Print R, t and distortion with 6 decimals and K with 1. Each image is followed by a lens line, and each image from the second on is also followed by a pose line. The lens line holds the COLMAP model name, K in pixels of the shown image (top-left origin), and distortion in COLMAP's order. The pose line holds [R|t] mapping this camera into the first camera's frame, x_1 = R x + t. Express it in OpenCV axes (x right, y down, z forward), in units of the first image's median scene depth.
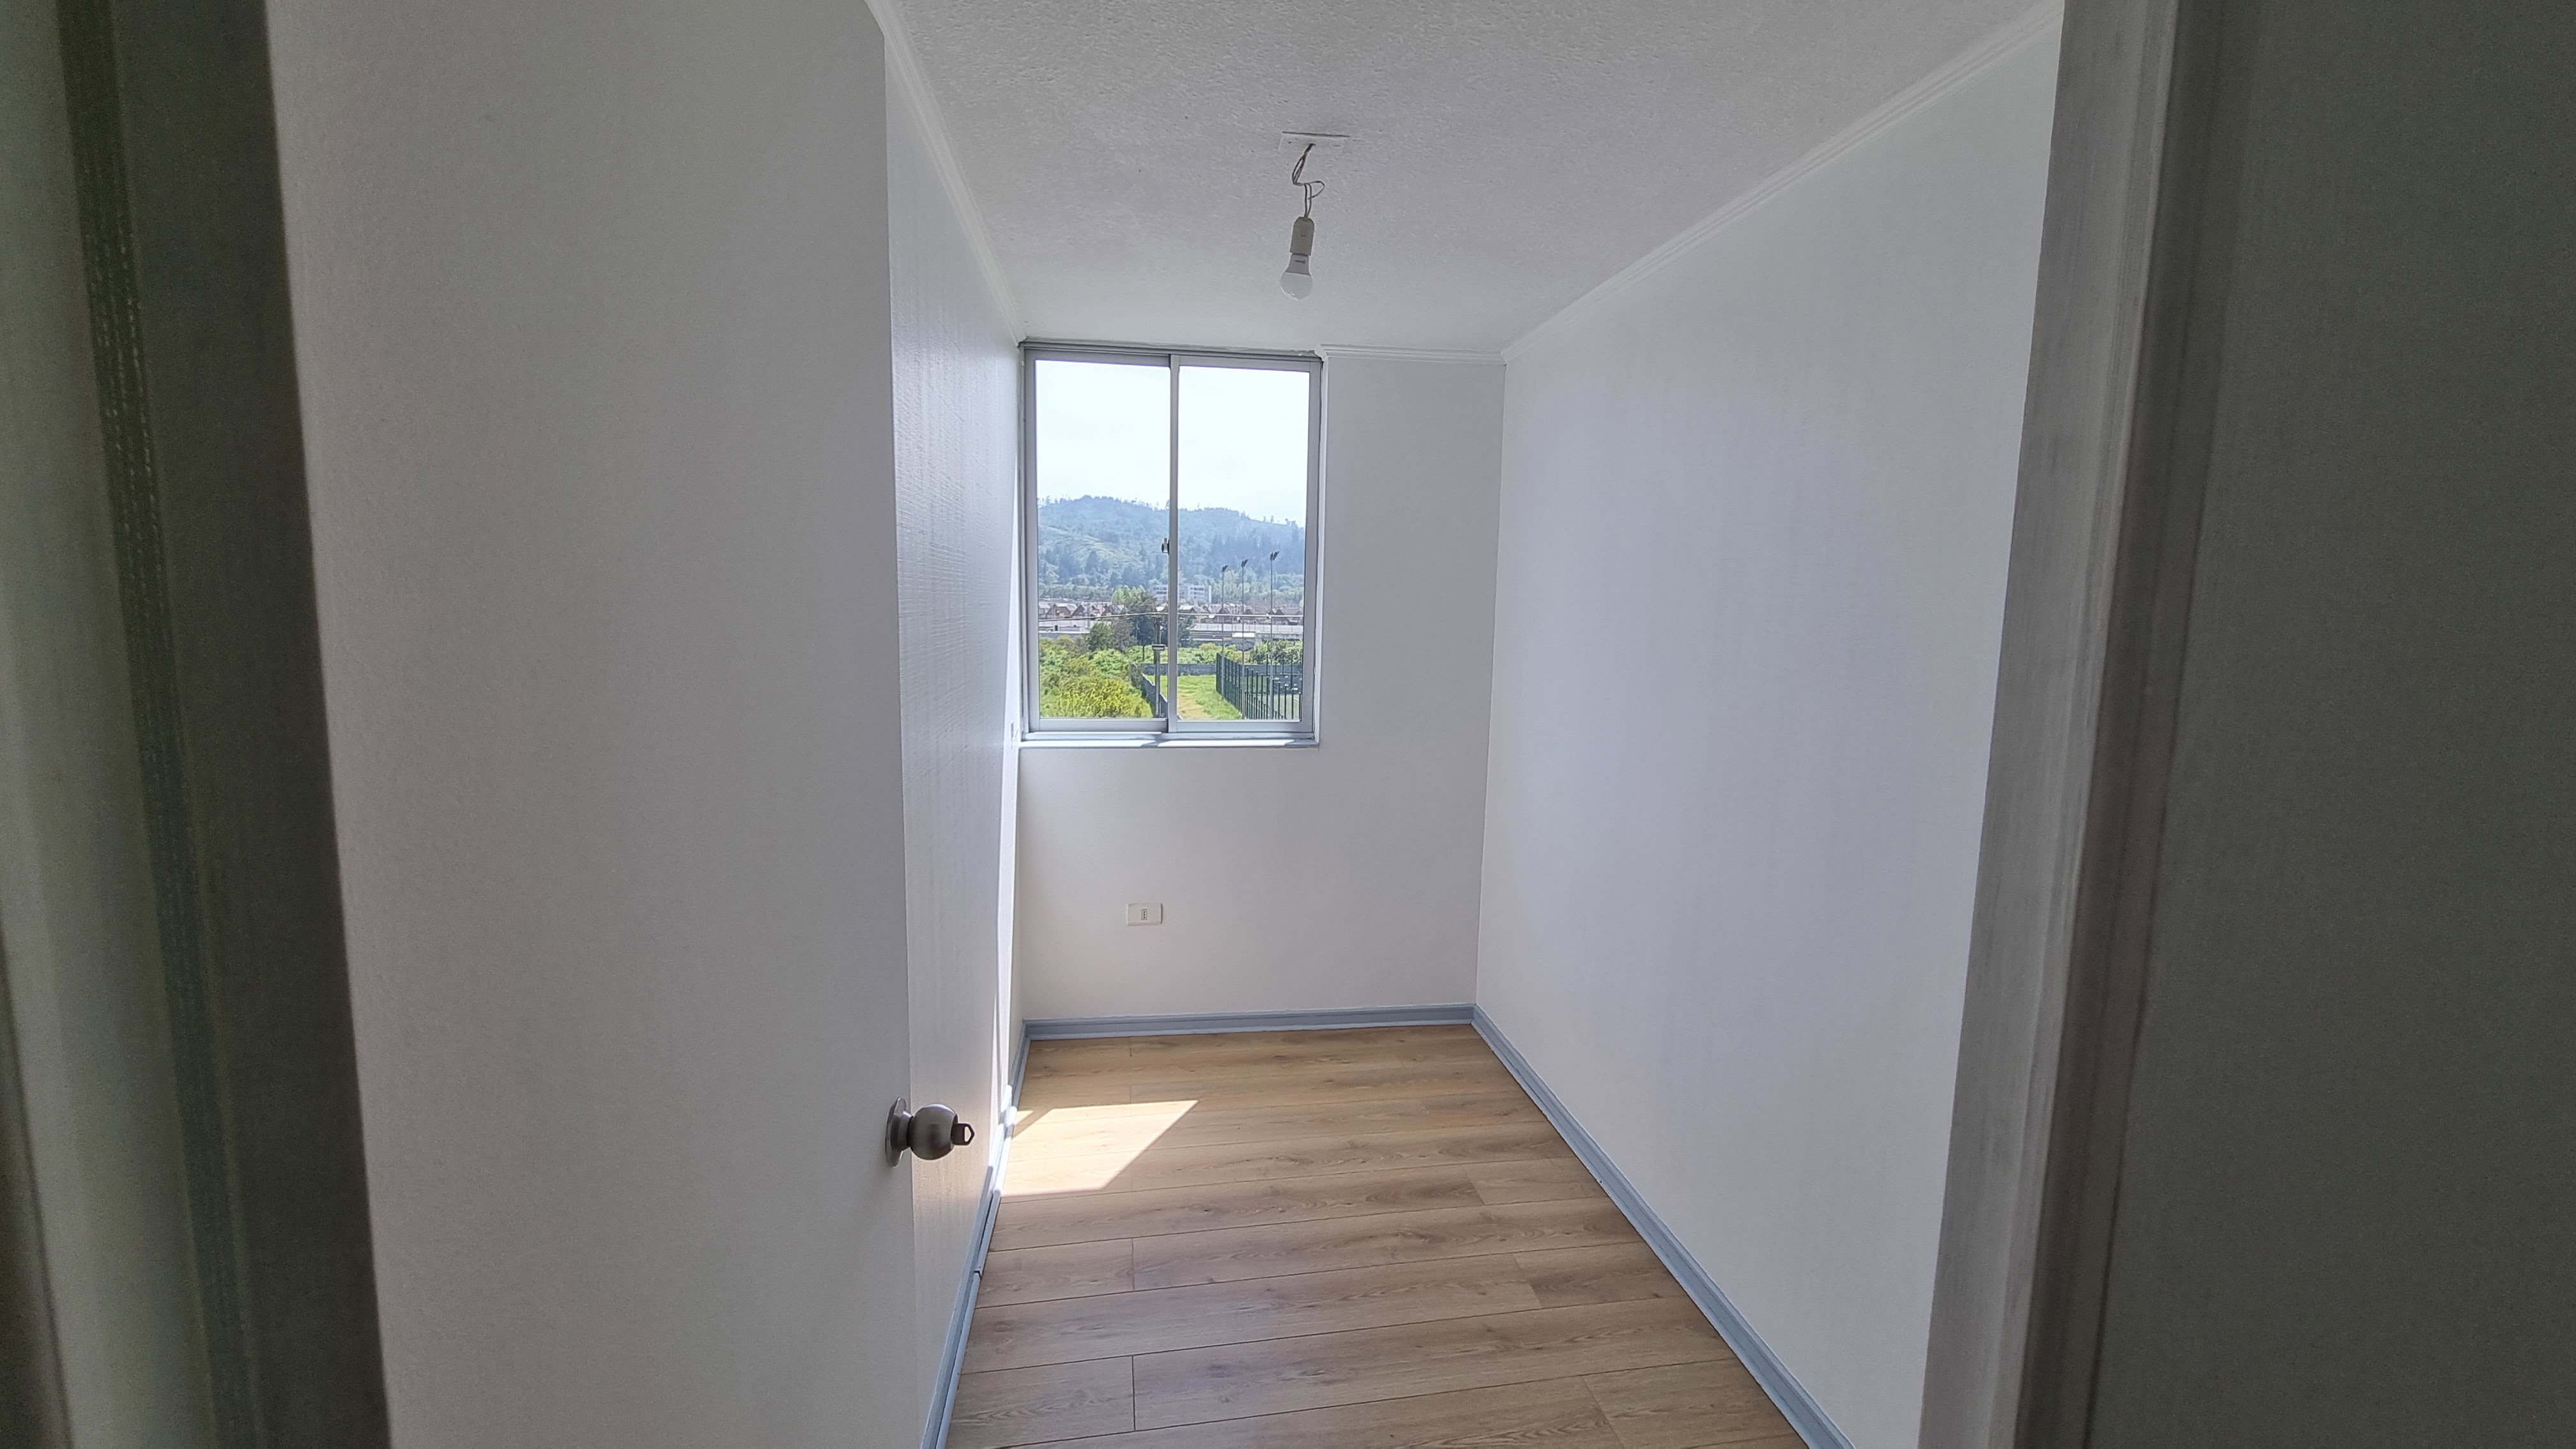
lens RADIAL K [[1062.2, 0, 1285.2], [0, 1062.2, 741.0], [0, 0, 1]] dist [0.000597, -0.000513]
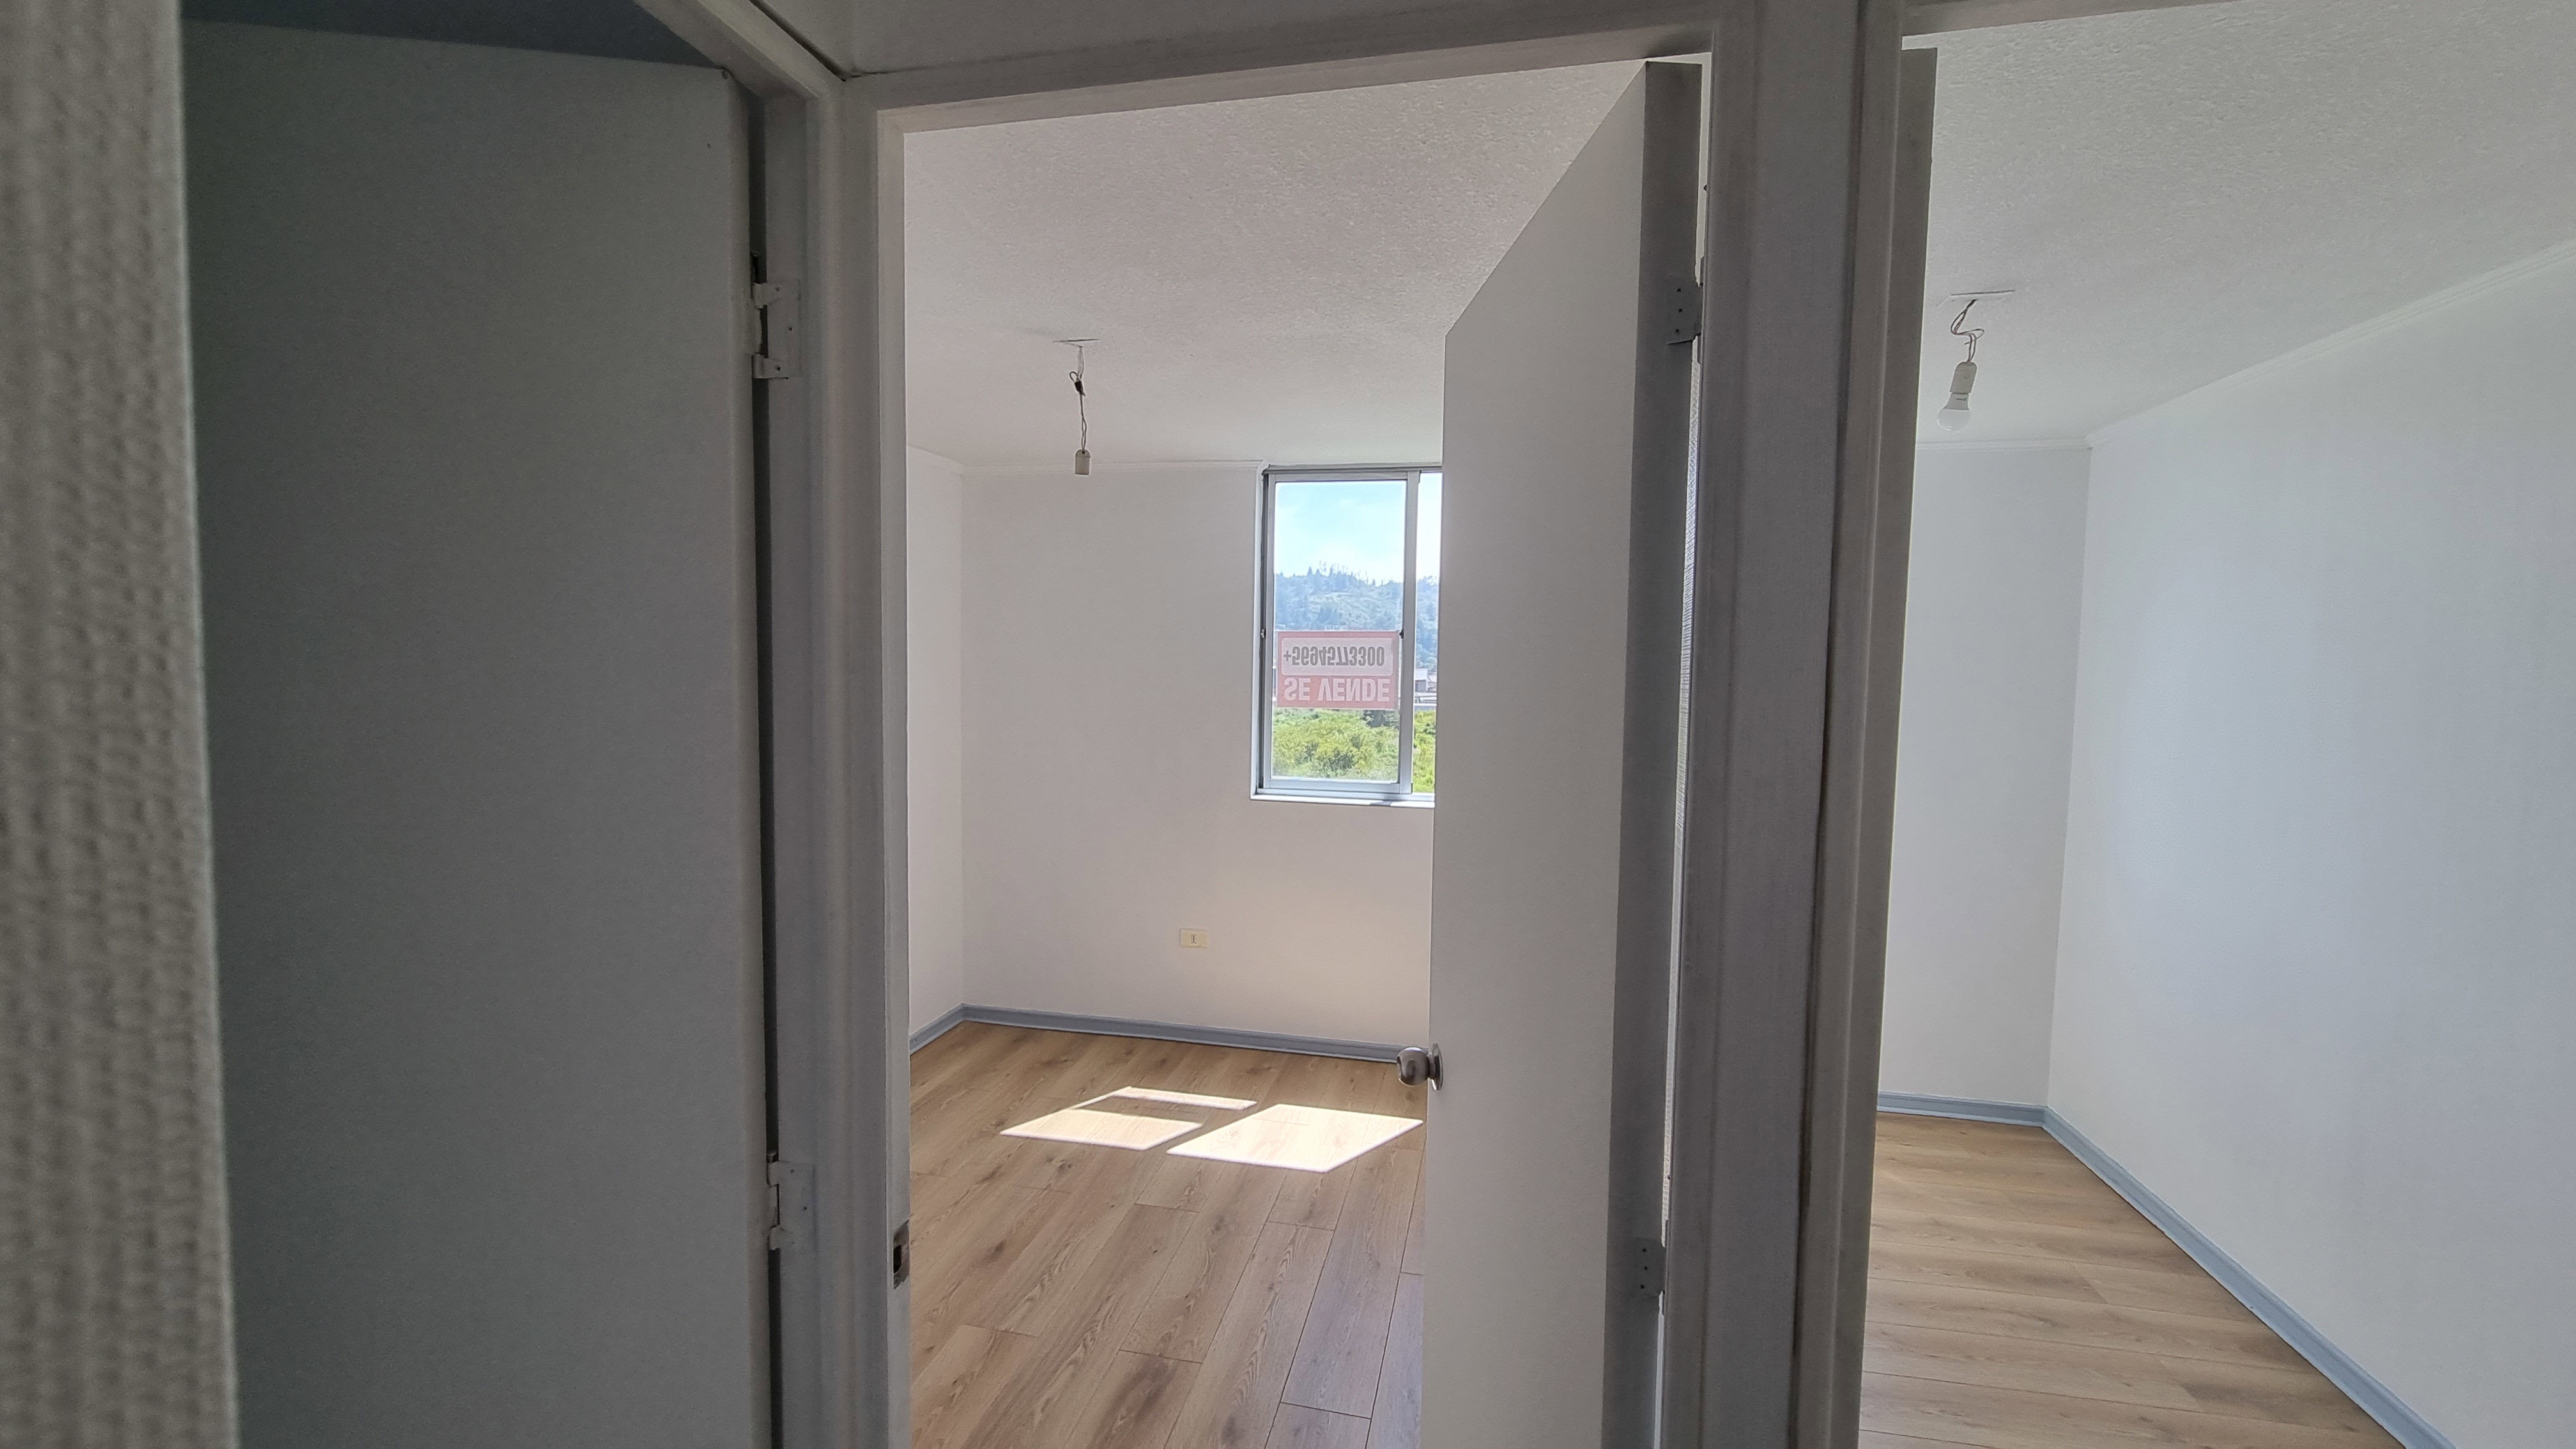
lens RADIAL K [[1062.2, 0, 1292.6], [0, 1062.2, 727.4], [0, 0, 1]] dist [0.000597, -0.000513]
pose [[0.938513, 0.016418, -0.344852, -0.132194], [-0.044349, 0.996326, -0.073261, 0.009566], [0.342383, 0.084050, 0.935794, -0.148162]]
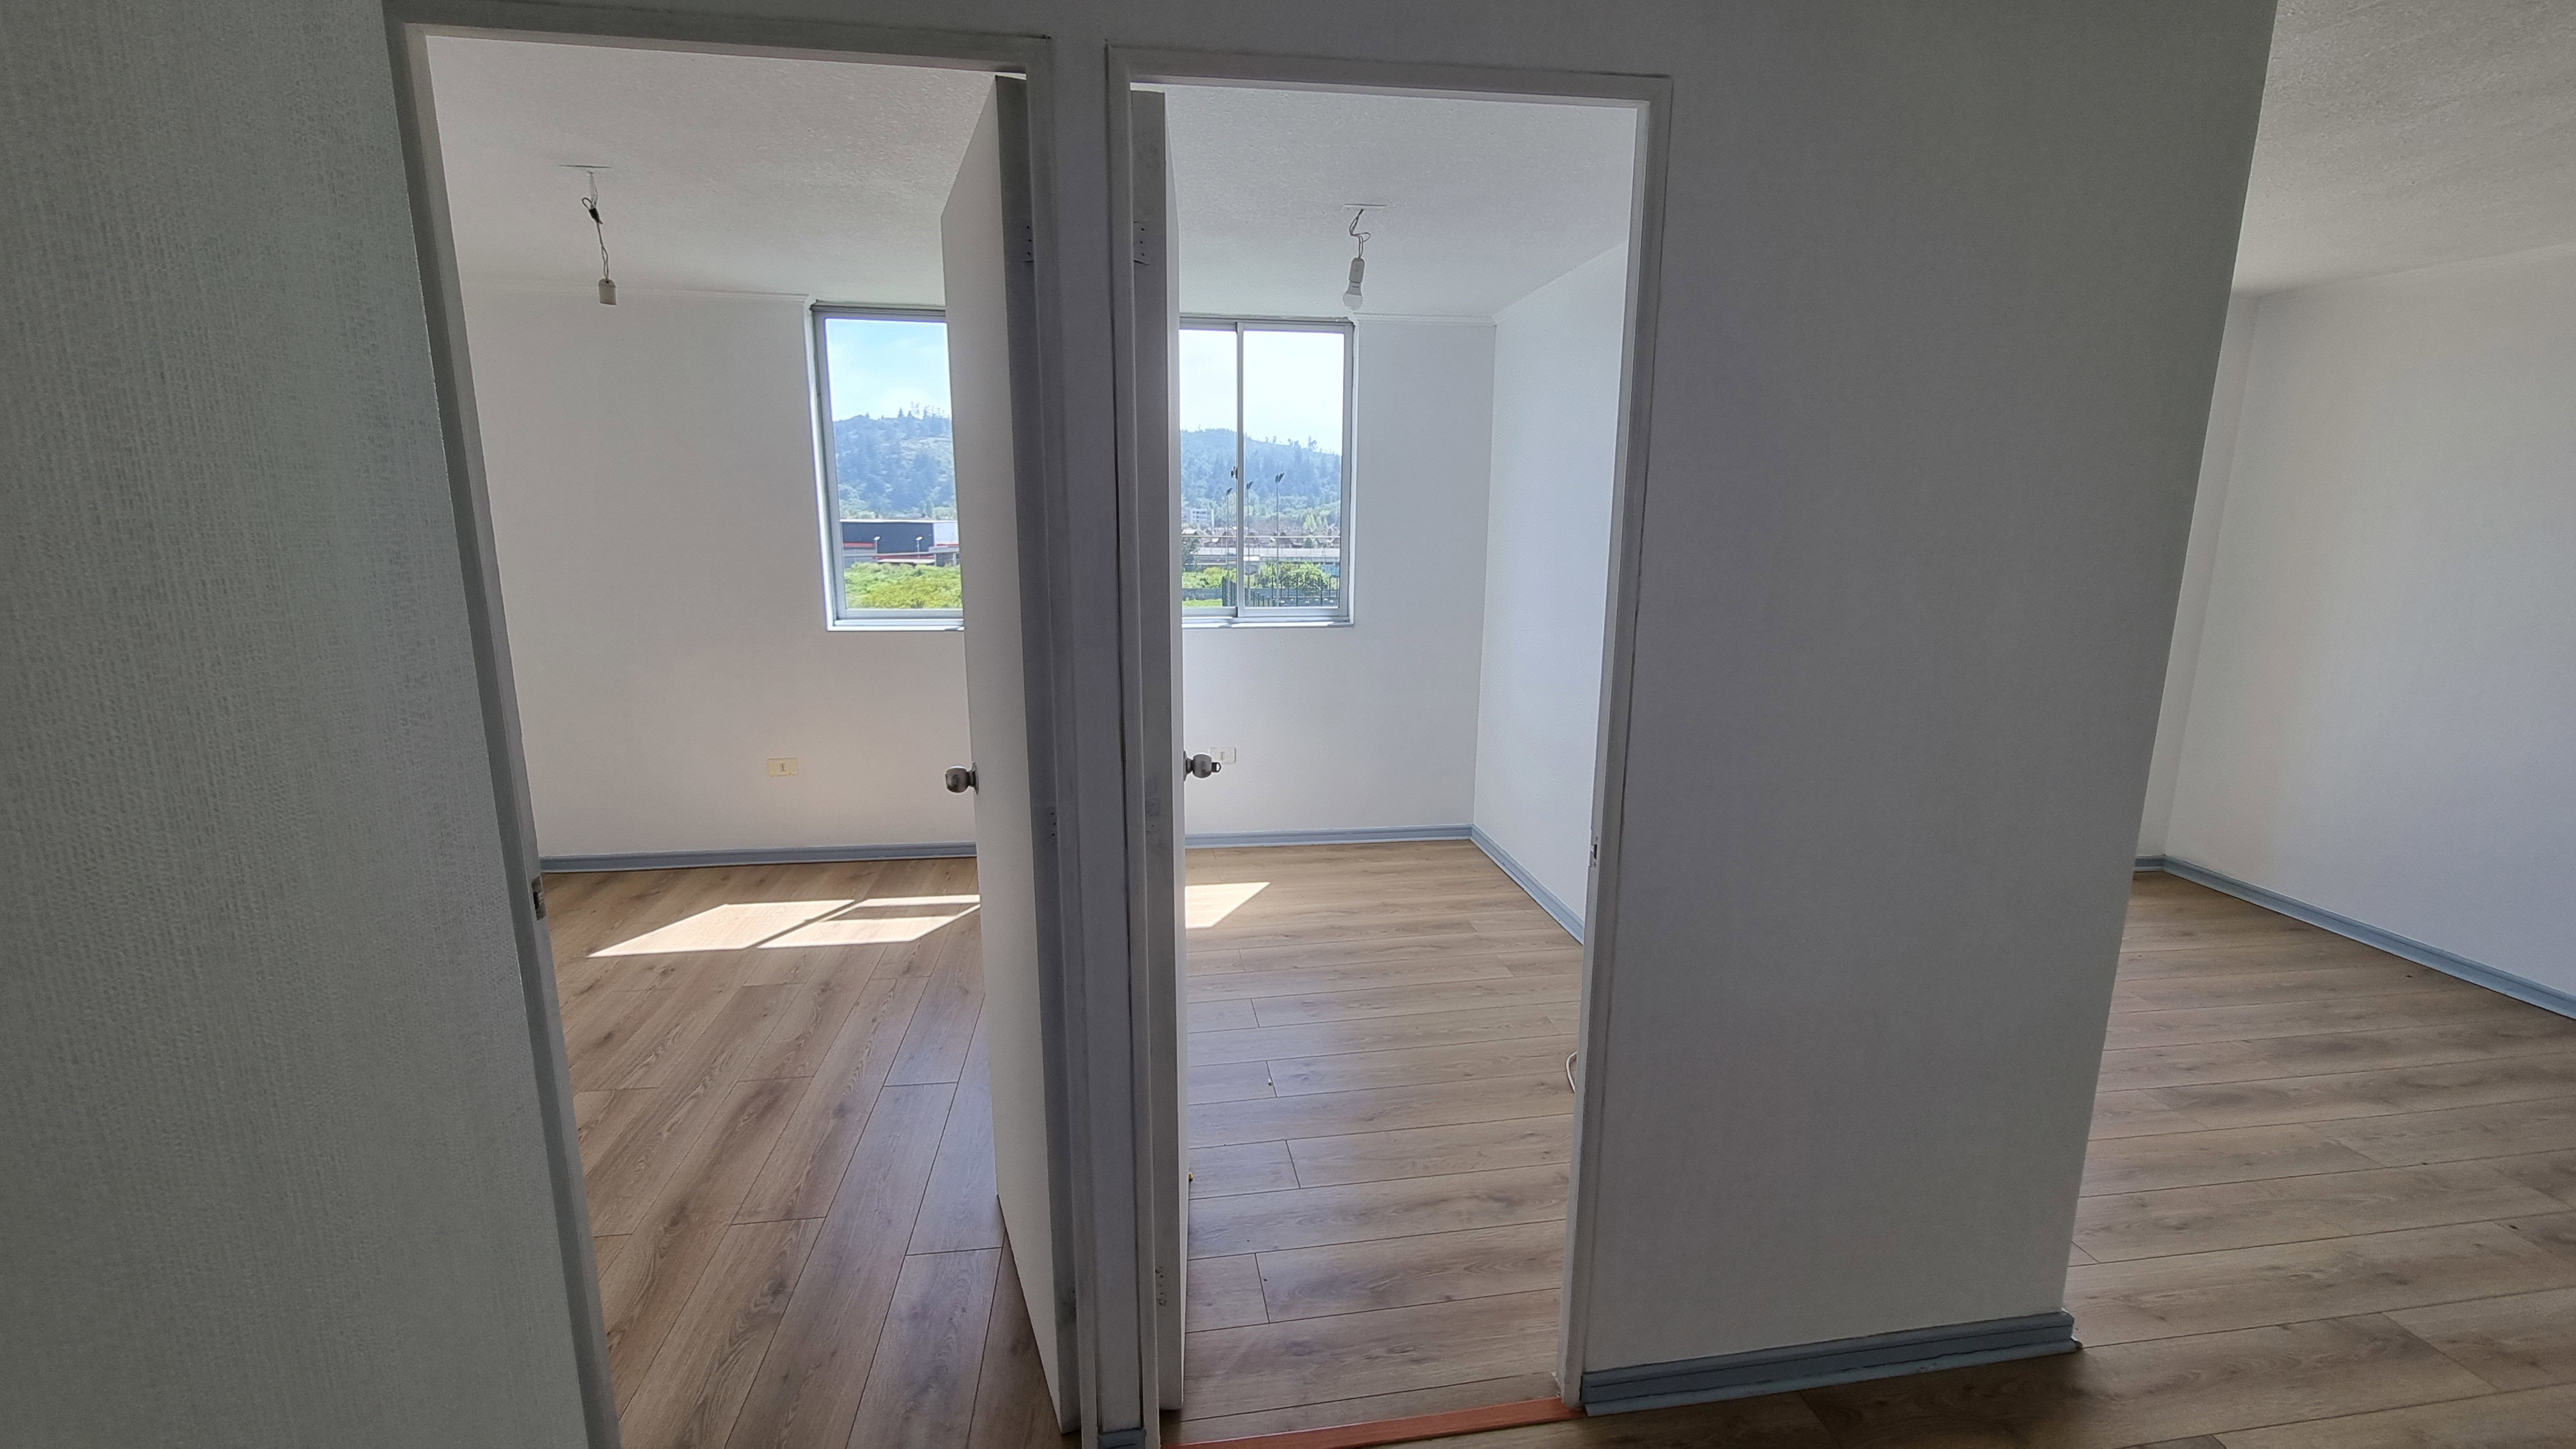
lens RADIAL K [[1062.2, 0, 1292.4], [0, 1062.2, 738.0], [0, 0, 1]] dist [0.000597, -0.000513]
pose [[0.999916, -0.012883, 0.001076, -0.044344], [0.012780, 0.997602, 0.068018, 0.050052], [-0.001950, -0.067999, 0.997684, -0.298620]]
